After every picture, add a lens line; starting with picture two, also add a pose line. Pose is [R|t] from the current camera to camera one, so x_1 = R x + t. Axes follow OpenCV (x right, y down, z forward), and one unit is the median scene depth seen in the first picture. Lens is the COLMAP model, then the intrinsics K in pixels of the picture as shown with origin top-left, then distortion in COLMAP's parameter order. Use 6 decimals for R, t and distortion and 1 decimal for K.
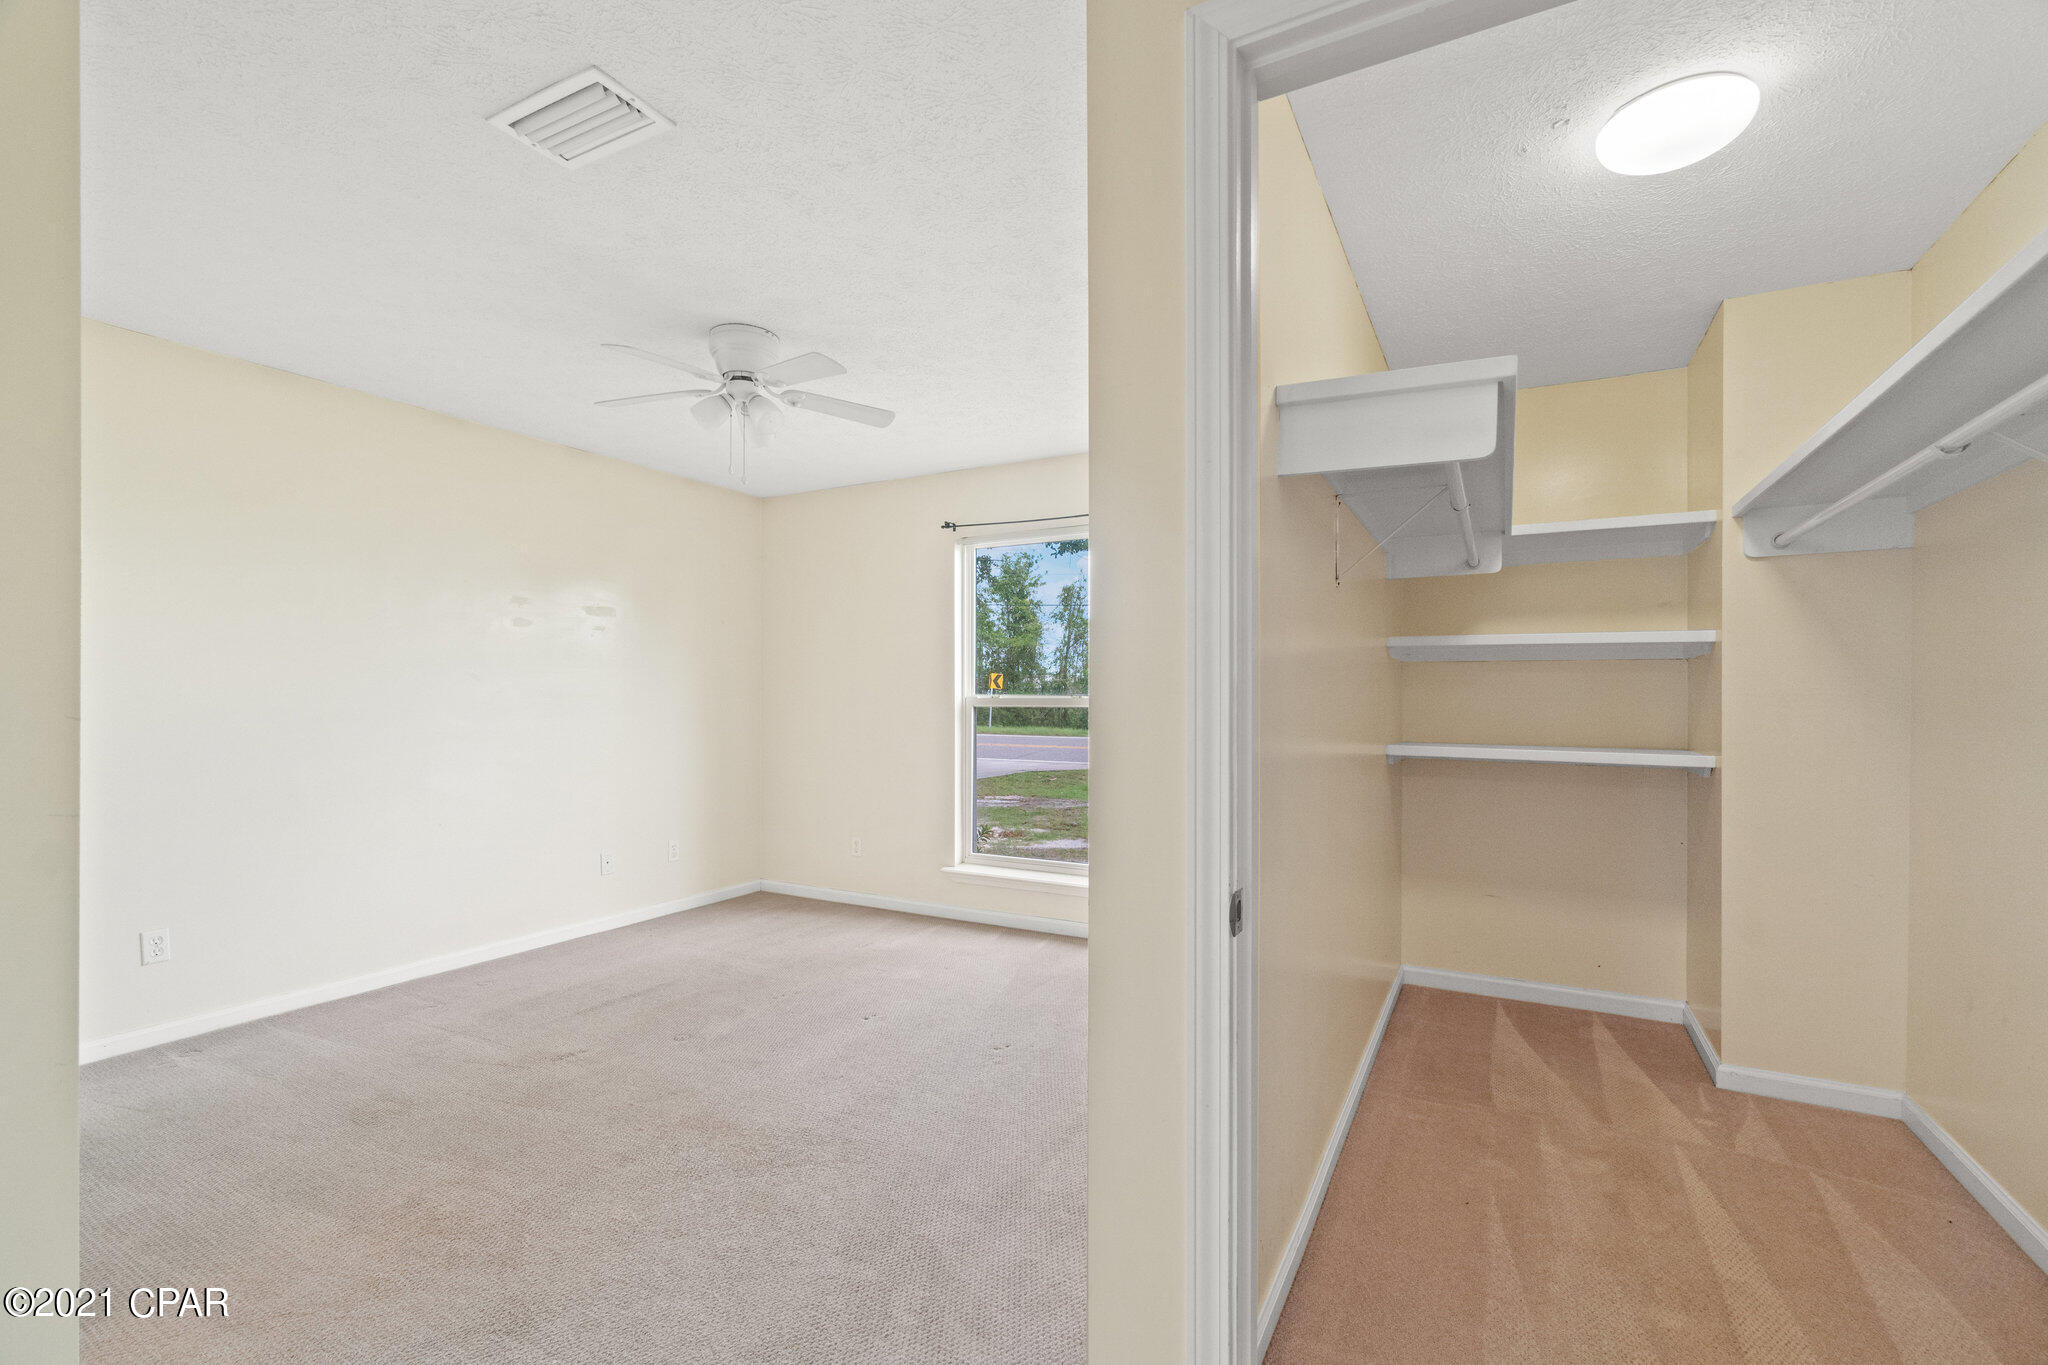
lens RADIAL K [[884.2, 0, 1036.9], [0, 884.2, 691.1], [0, 0, 1]] dist [-0.007574, 0.000011]
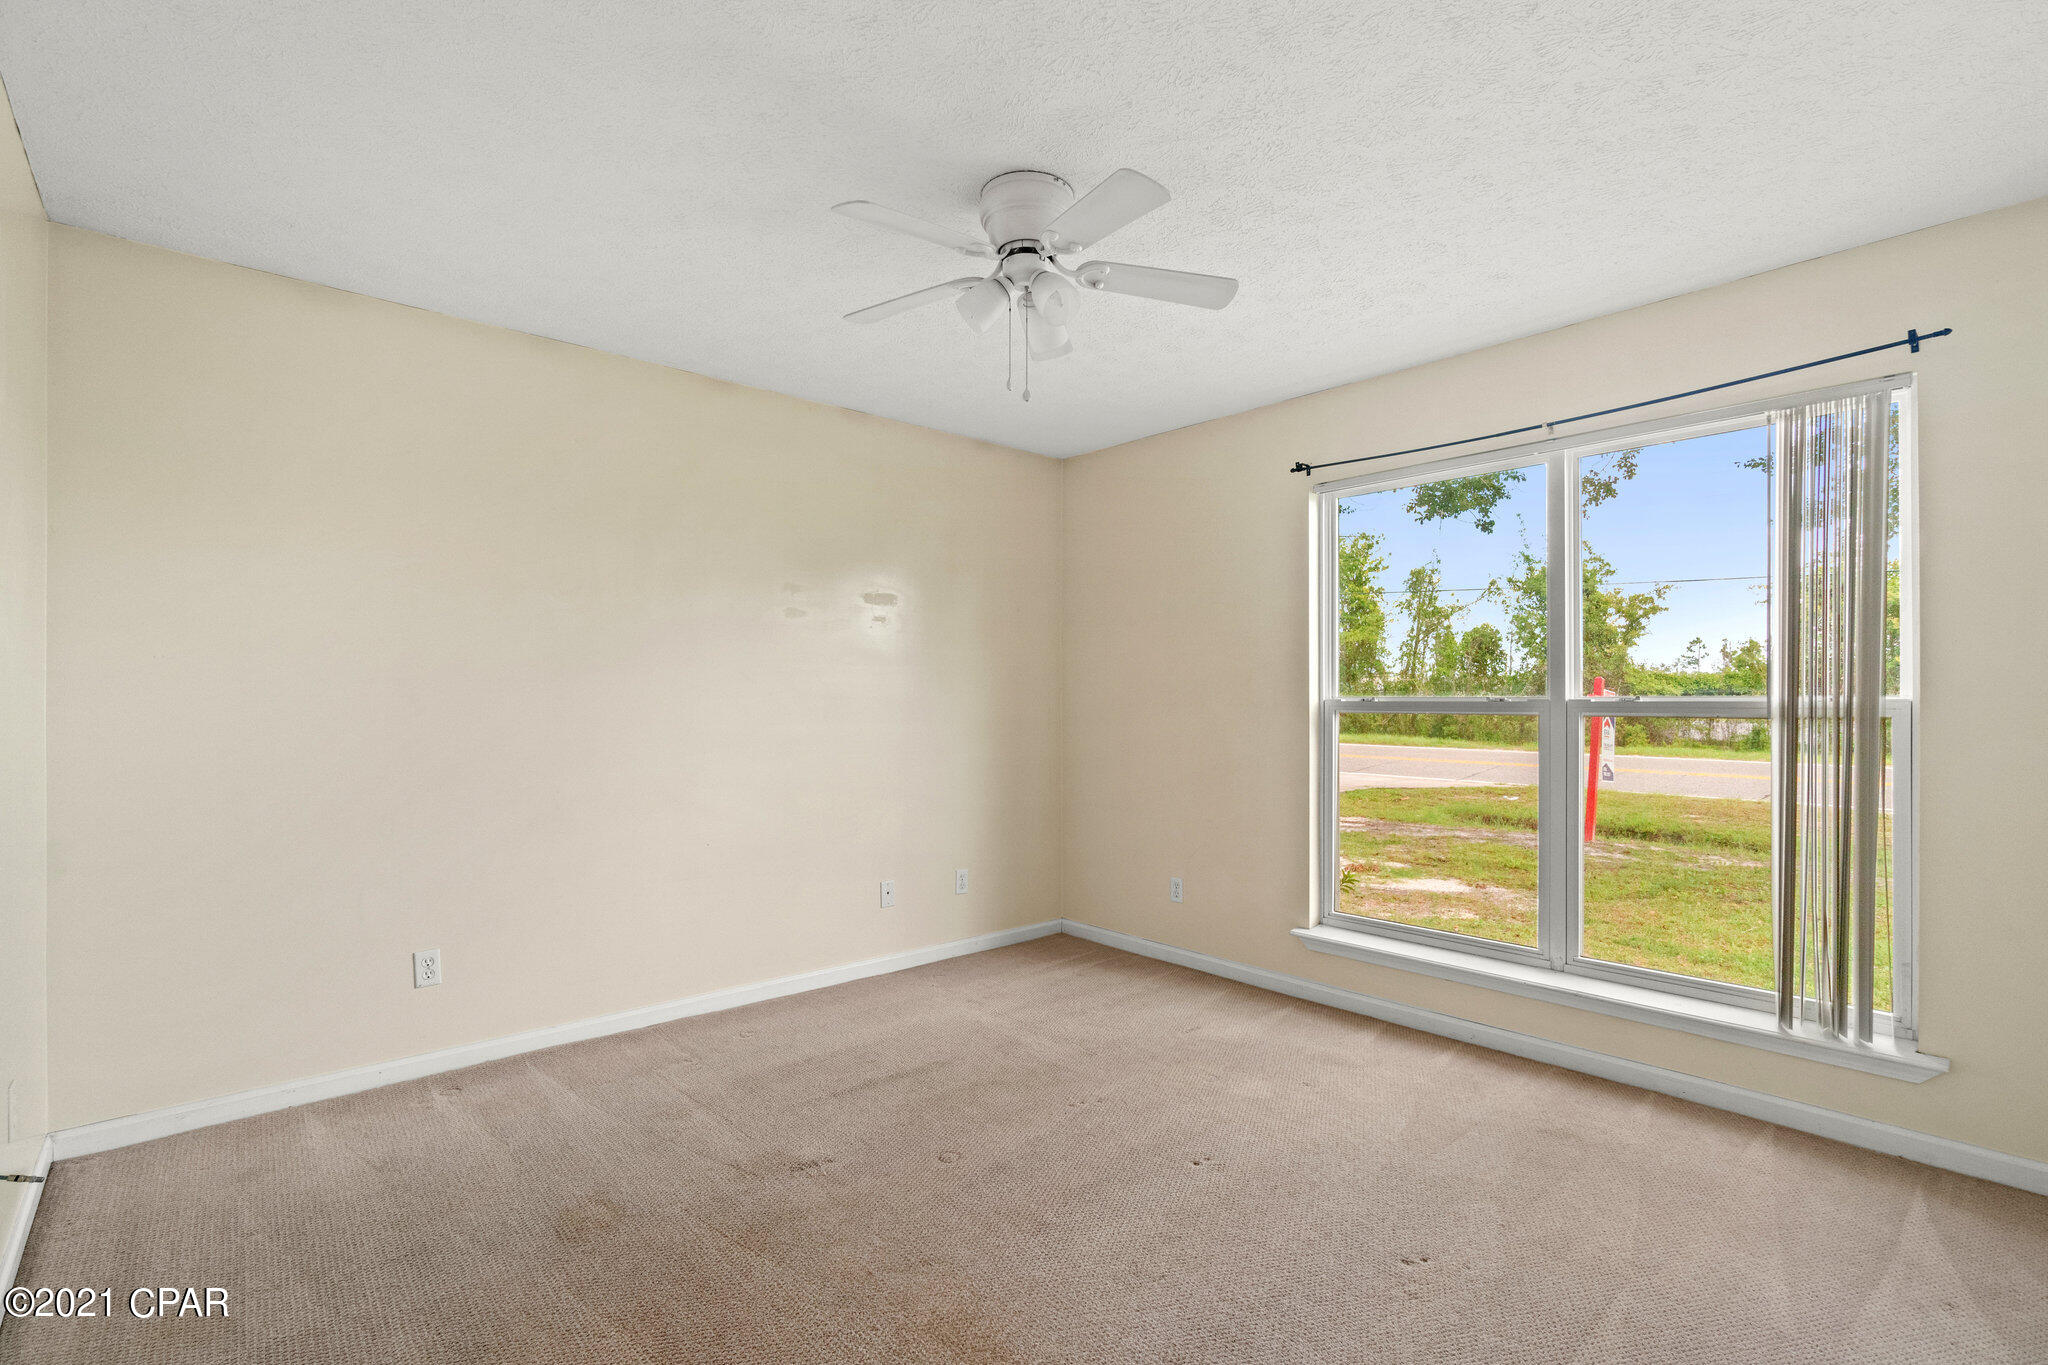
lens RADIAL K [[953.0, 0, 1022.6], [0, 953.0, 696.8], [0, 0, 1]] dist [-0.024324, 0.000030]
pose [[0.937770, -0.000001, -0.347256, -0.047058], [0.001342, 0.999993, 0.003622, 0.001433], [0.347253, -0.003863, 0.937763, 0.192246]]
